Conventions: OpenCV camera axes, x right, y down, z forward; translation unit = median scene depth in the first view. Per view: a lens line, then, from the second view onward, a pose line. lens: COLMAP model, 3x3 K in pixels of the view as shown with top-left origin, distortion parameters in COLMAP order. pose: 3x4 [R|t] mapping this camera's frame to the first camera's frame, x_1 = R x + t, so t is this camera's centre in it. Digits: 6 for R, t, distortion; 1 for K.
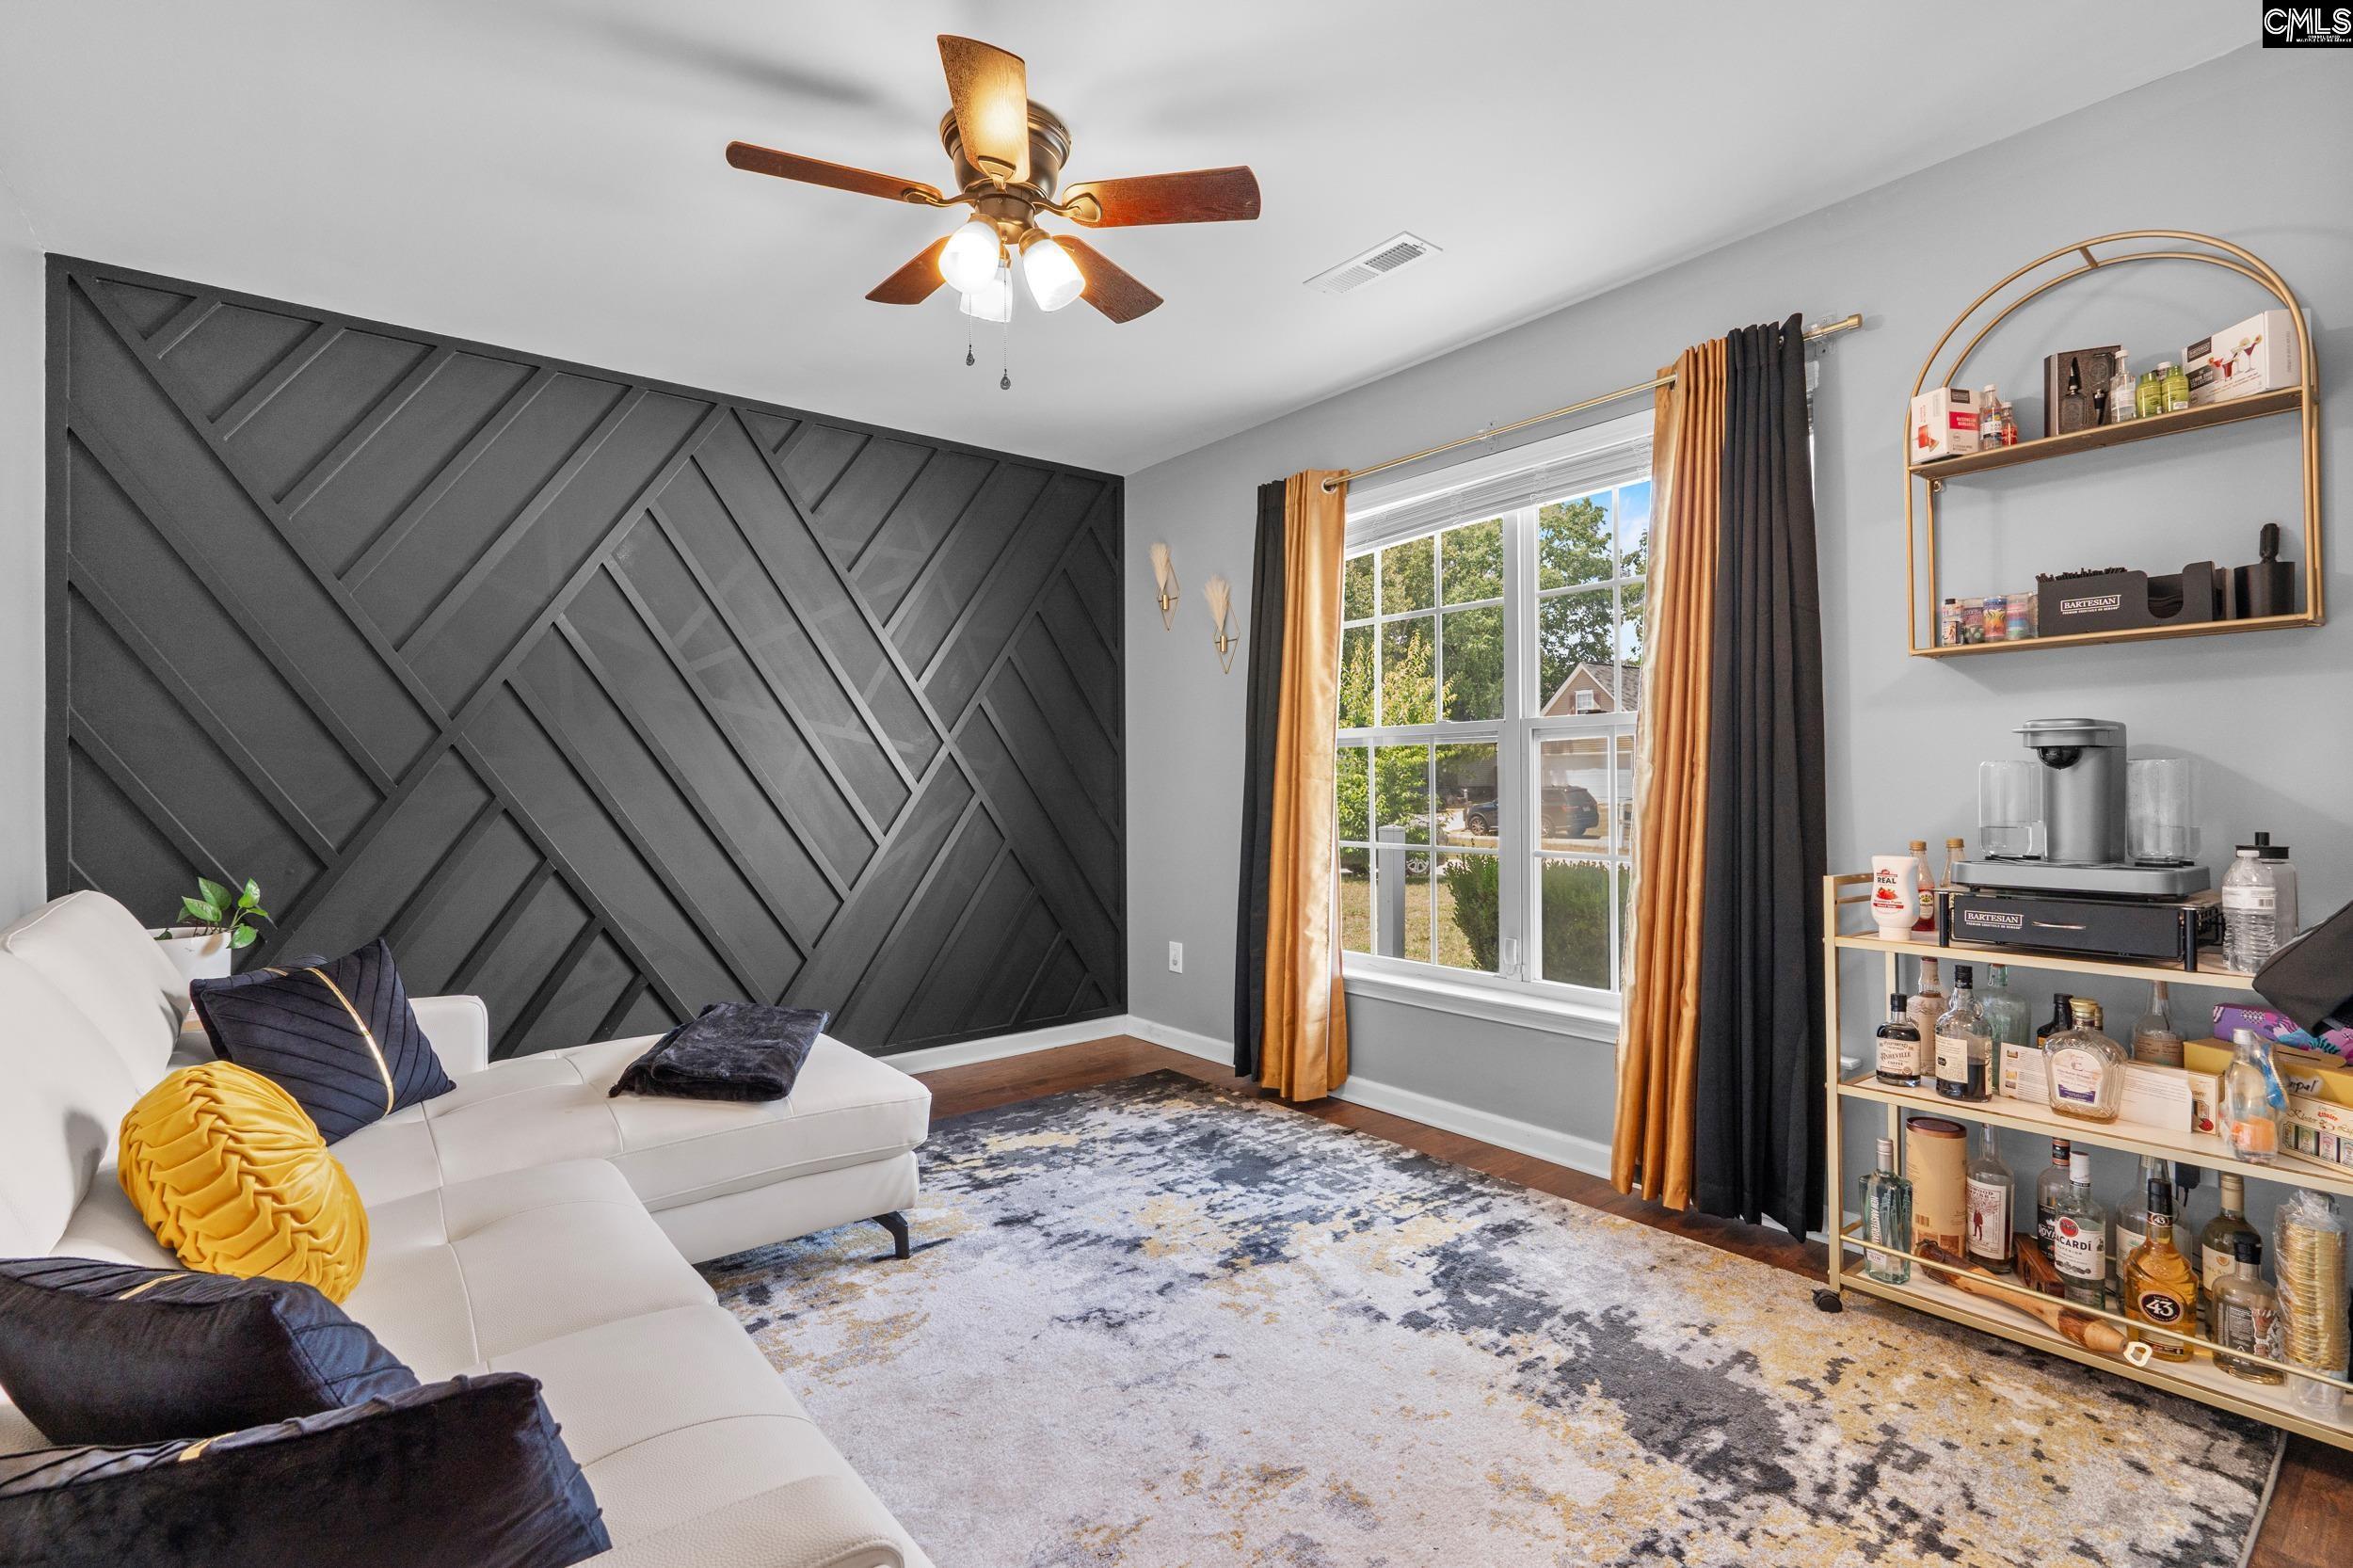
lens RADIAL K [[1084.7, 0, 1170.5], [0, 1084.7, 786.3], [0, 0, 1]] dist [-0.005175, -0.000899]
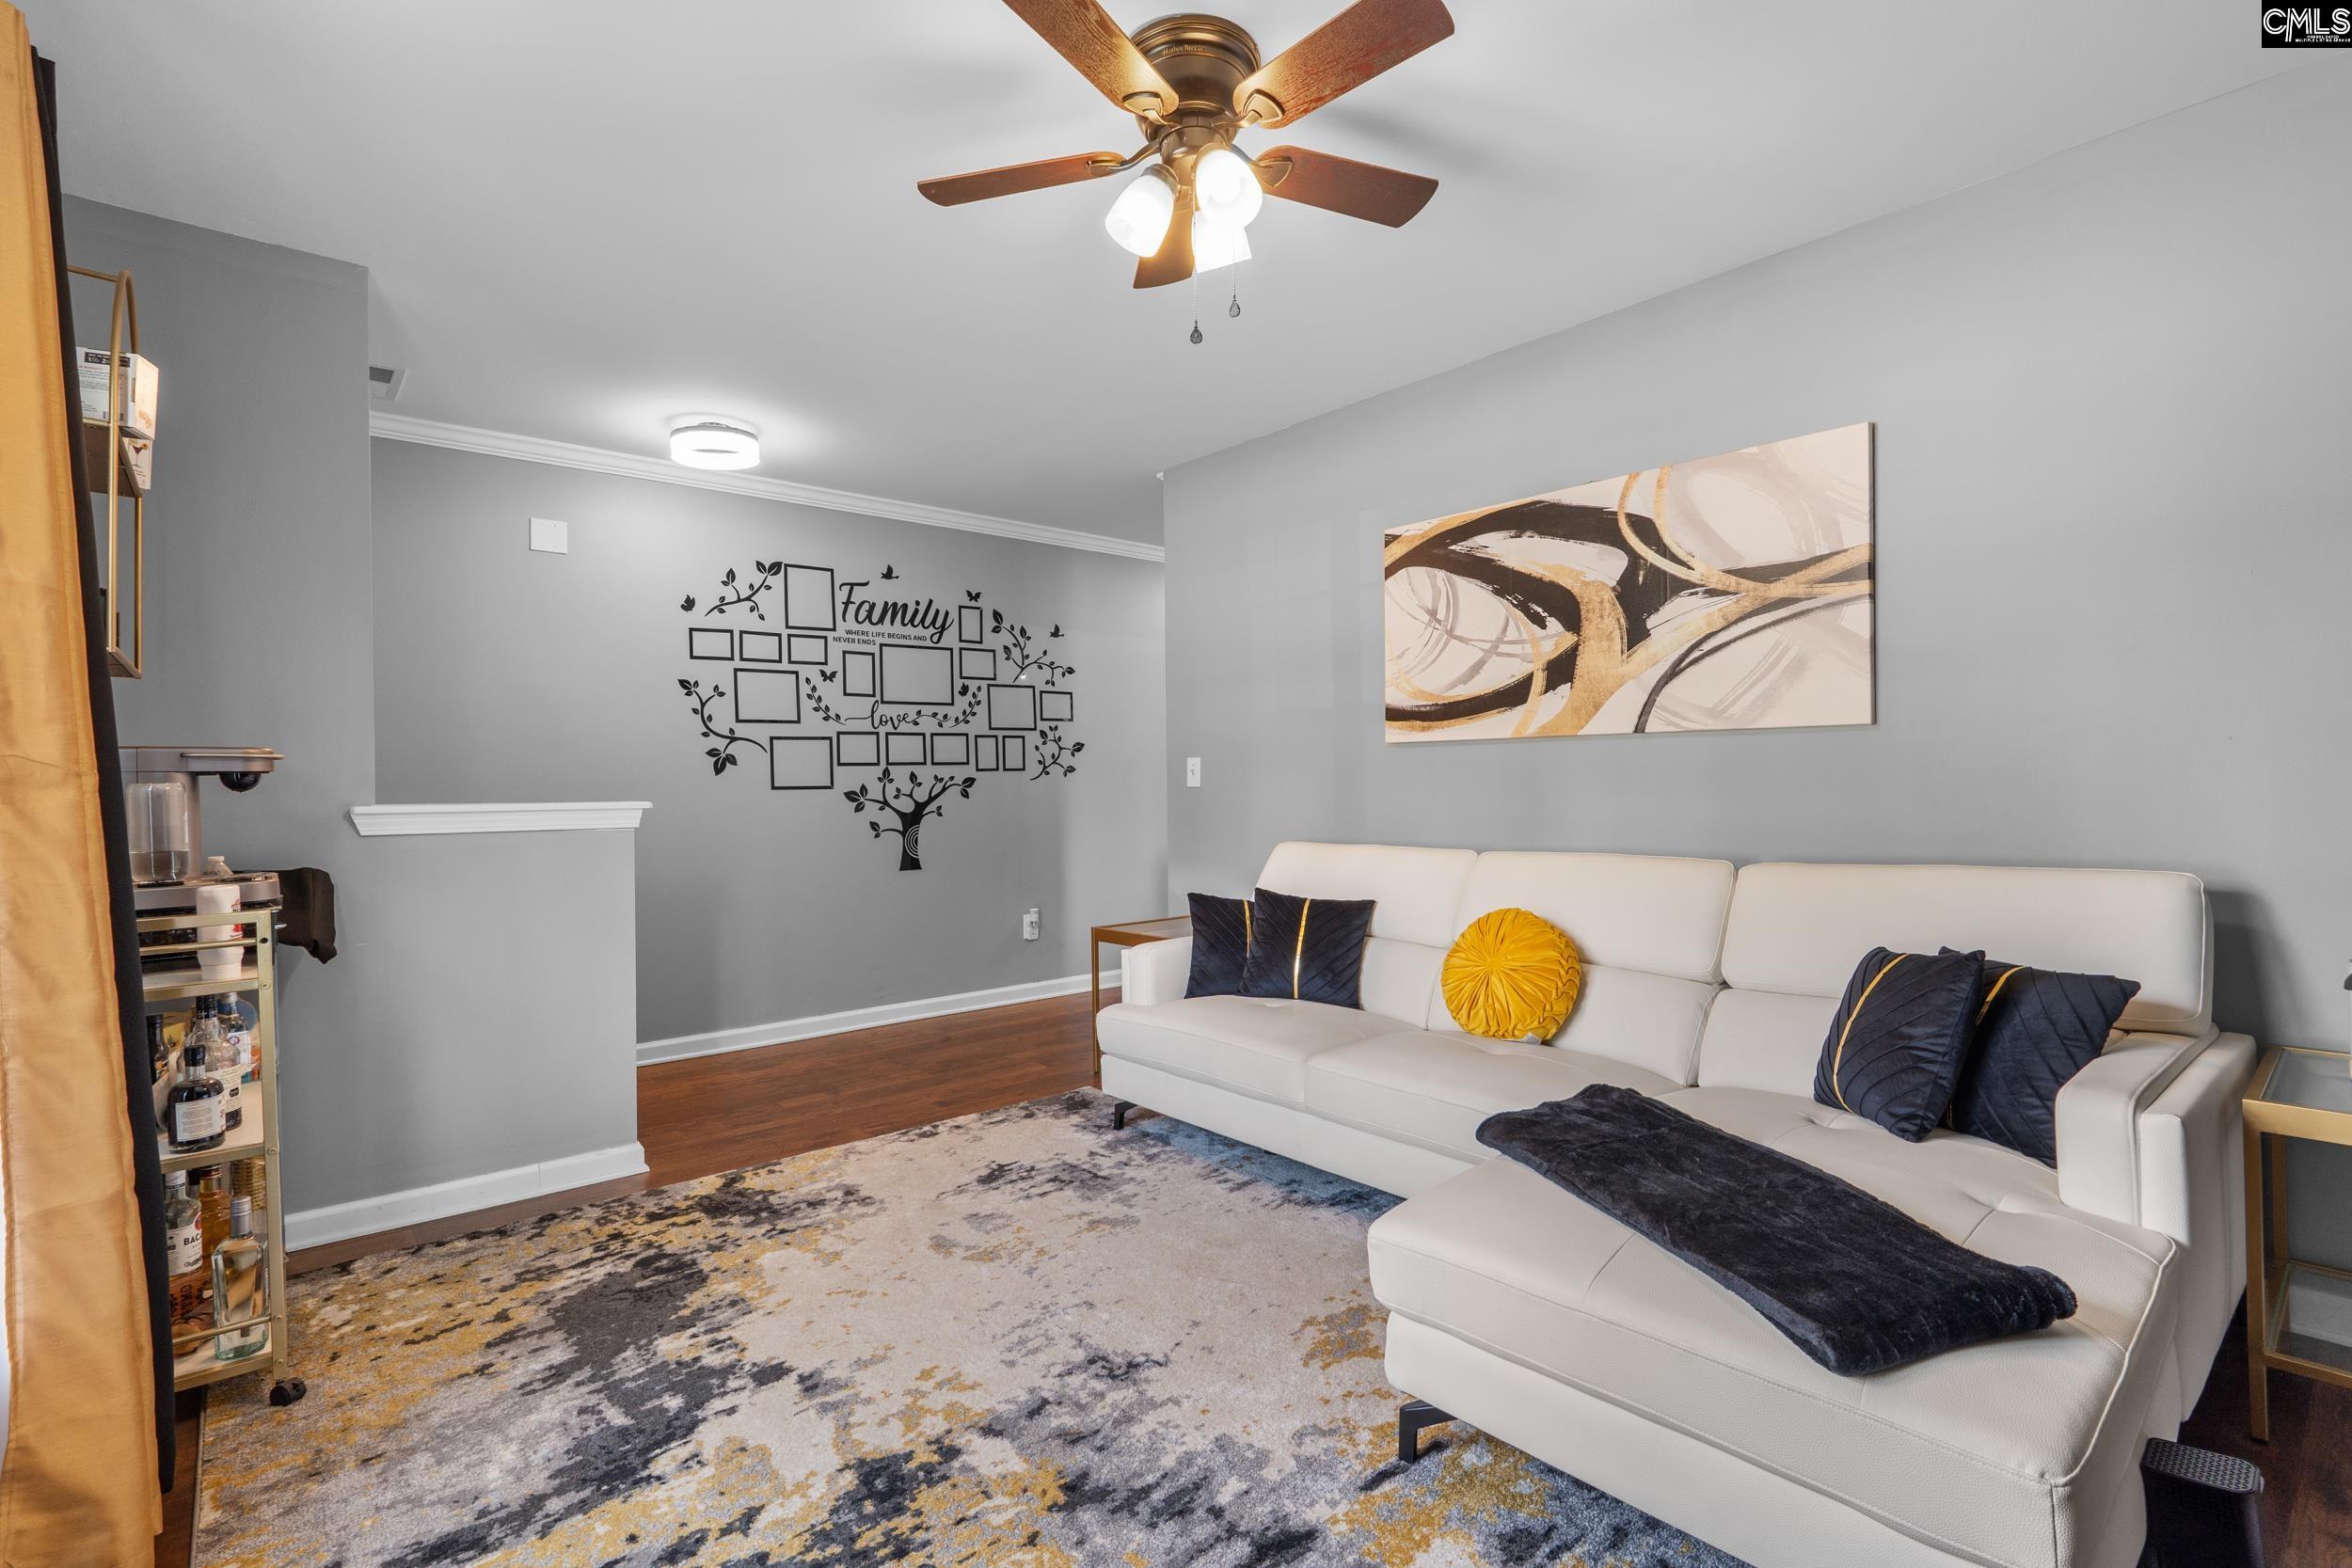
lens RADIAL K [[1084.2, 0, 1170.7], [0, 1084.2, 776.1], [0, 0, 1]] dist [-0.005175, -0.000899]
pose [[-0.998889, 0.023909, -0.040621, -0.088889], [0.024091, 0.999702, -0.003993, -0.004138], [0.040513, -0.004967, -0.999167, 1.961895]]
